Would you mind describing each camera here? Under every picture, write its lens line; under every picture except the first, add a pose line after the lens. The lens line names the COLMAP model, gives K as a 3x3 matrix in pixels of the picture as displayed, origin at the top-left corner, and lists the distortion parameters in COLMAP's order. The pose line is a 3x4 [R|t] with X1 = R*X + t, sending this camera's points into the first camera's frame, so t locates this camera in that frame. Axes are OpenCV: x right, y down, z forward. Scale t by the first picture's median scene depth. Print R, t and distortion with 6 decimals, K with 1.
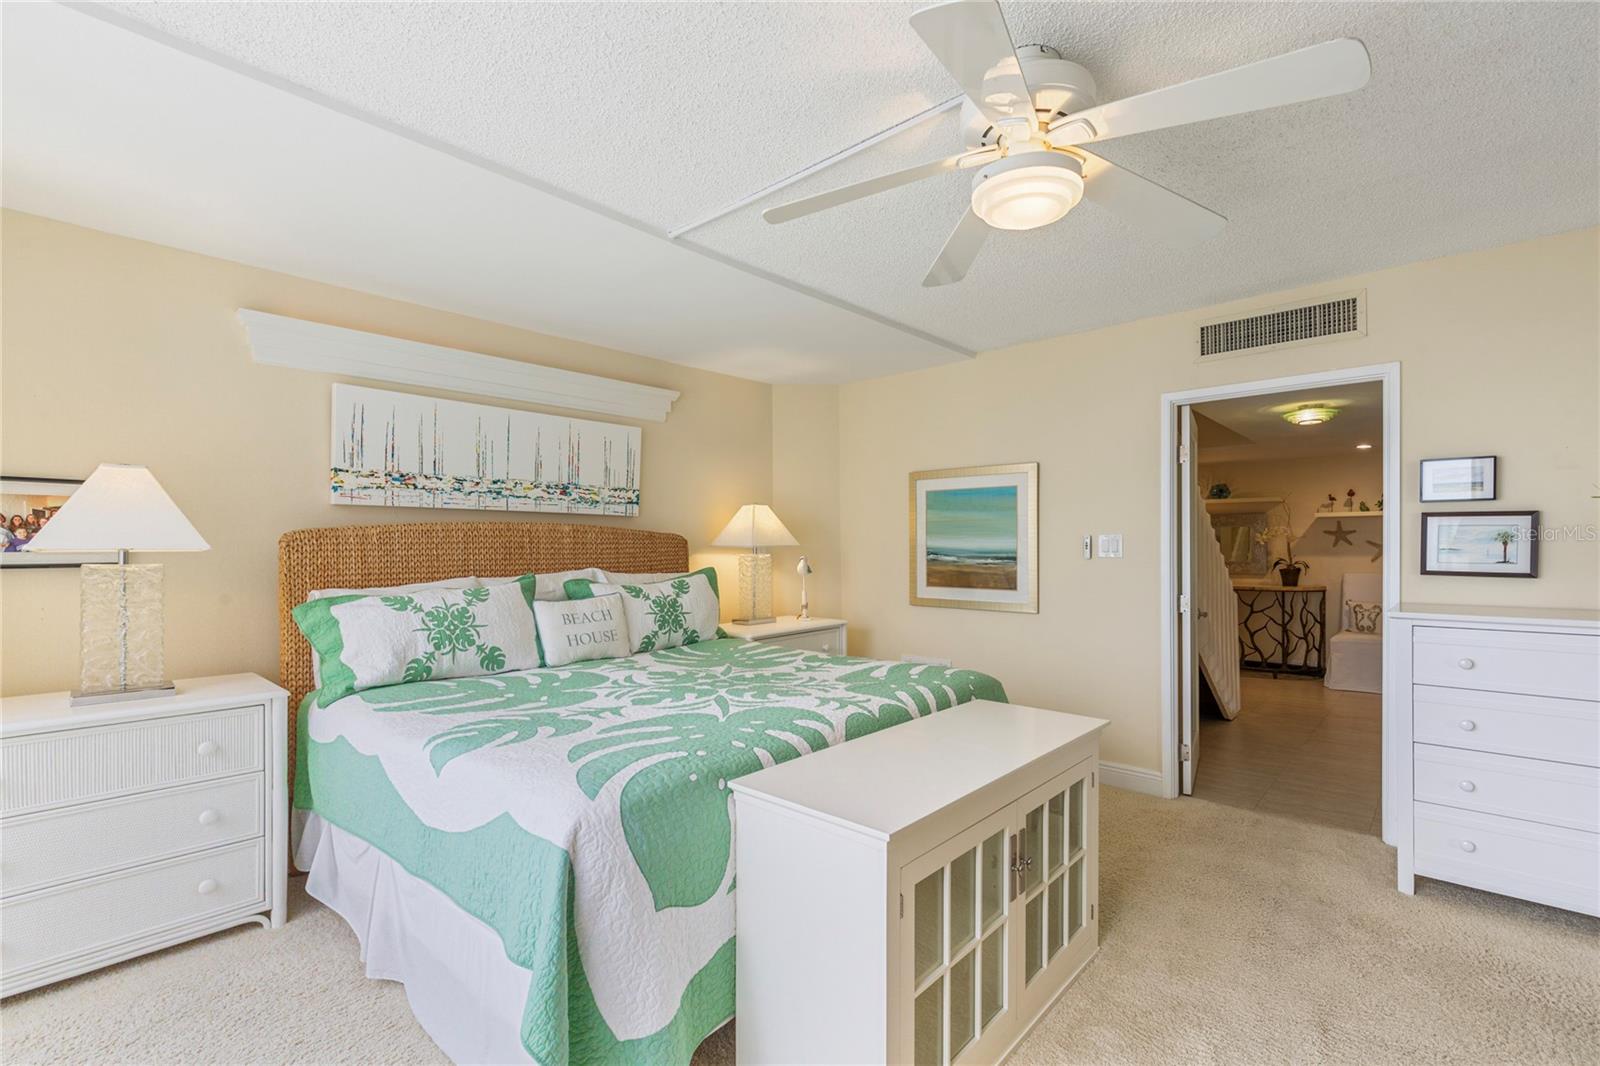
lens RADIAL K [[719.7, 0, 802.1], [0, 719.7, 539.7], [0, 0, 1]] dist [0.000906, -0.000011]
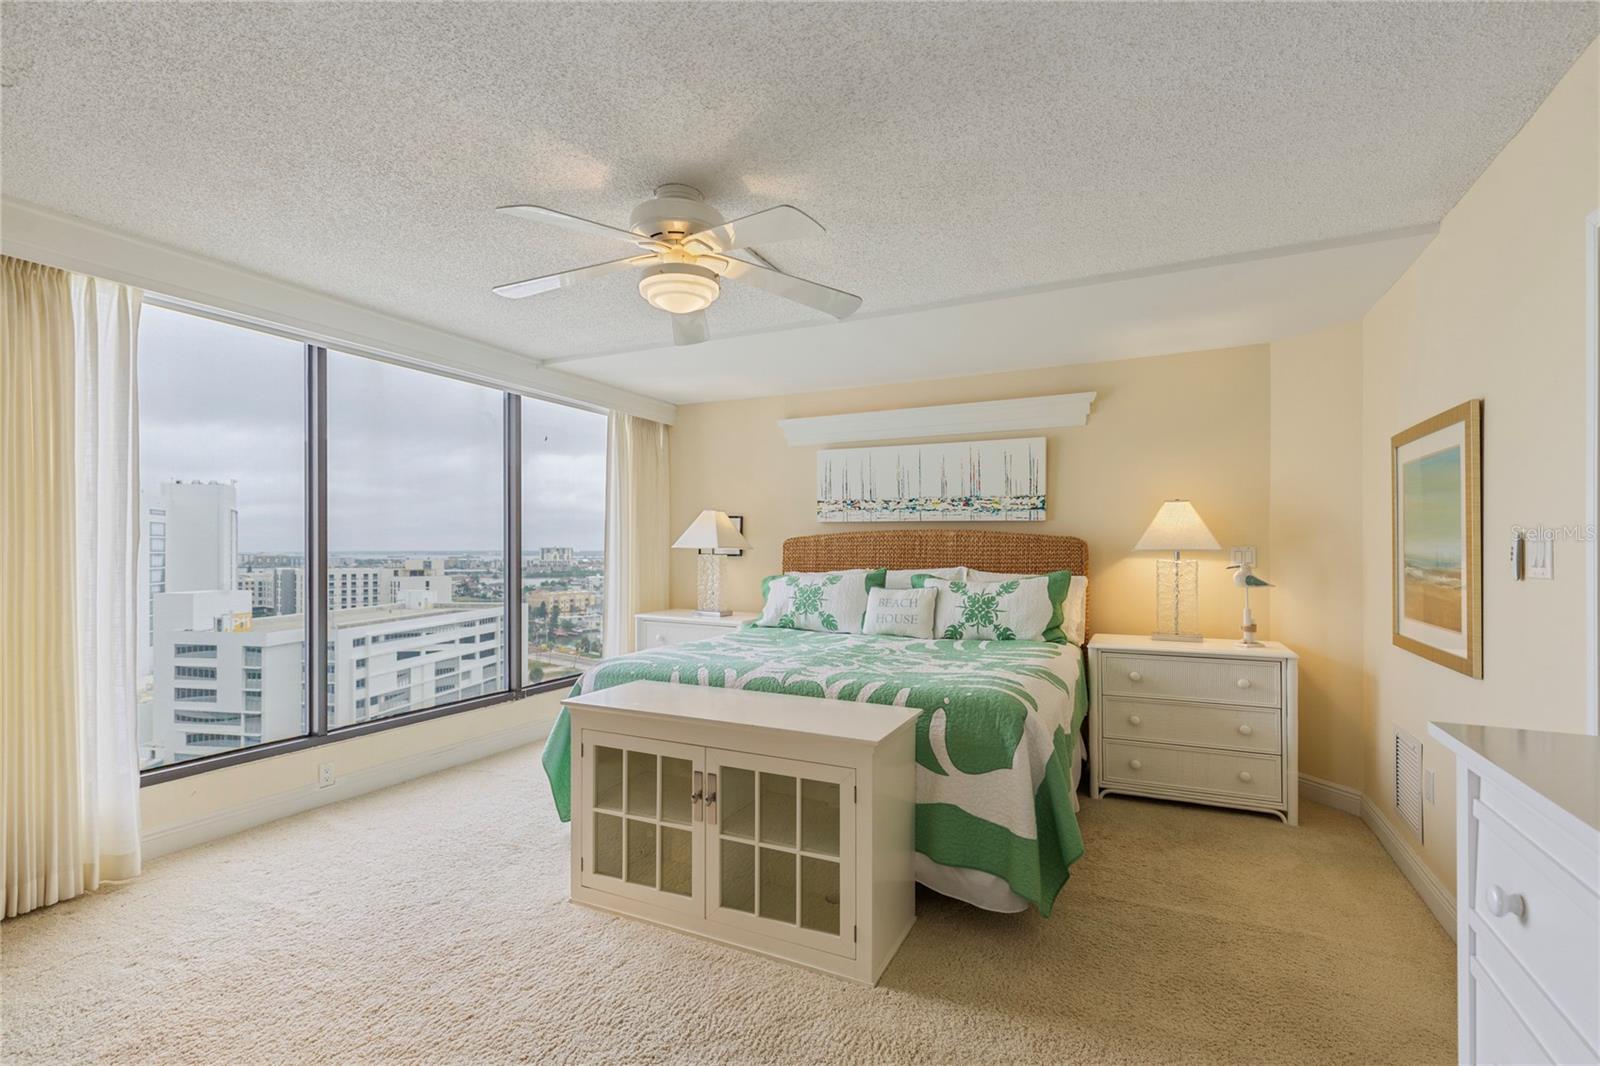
lens RADIAL K [[719.7, 0, 802.1], [0, 719.7, 539.7], [0, 0, 1]] dist [0.000906, -0.000011]
pose [[0.271535, -0.003520, -0.962422, 0.792383], [0.004223, 0.999988, -0.002466, -0.003638], [0.962419, -0.003395, 0.271546, 0.417110]]
